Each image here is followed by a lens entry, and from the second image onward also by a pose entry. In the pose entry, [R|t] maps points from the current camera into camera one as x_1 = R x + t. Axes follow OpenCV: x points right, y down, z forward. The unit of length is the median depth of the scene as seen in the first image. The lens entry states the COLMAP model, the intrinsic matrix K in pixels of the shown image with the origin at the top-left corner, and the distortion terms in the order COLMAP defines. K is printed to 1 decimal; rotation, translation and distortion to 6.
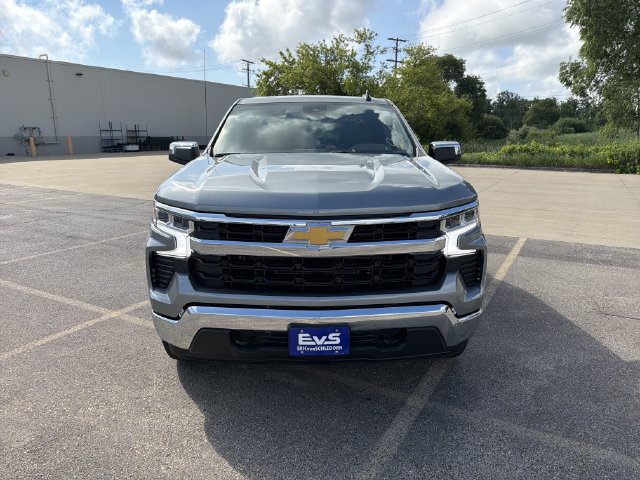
lens RADIAL K [[452.2, 0, 317.7], [0, 452.2, 241.3], [0, 0, 1]] dist [0.022217, -0.032165]
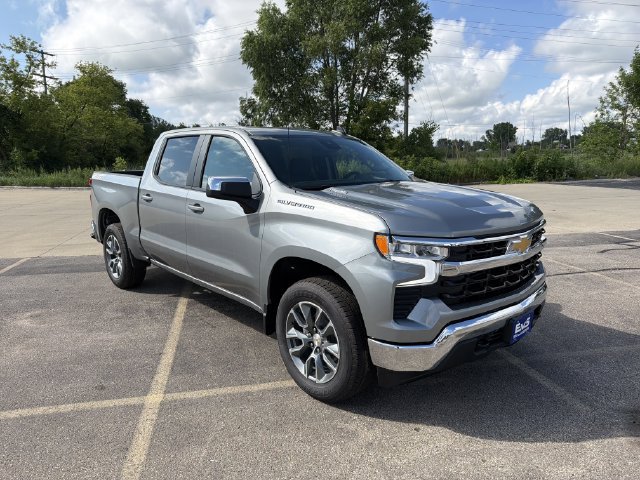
lens RADIAL K [[452.2, 0, 317.7], [0, 452.2, 241.3], [0, 0, 1]] dist [0.022217, -0.032165]
pose [[0.753379, -0.115439, 0.647374, -0.103460], [0.147044, 0.989116, 0.005257, -0.009449], [-0.640935, 0.091232, 0.762154, 0.030199]]
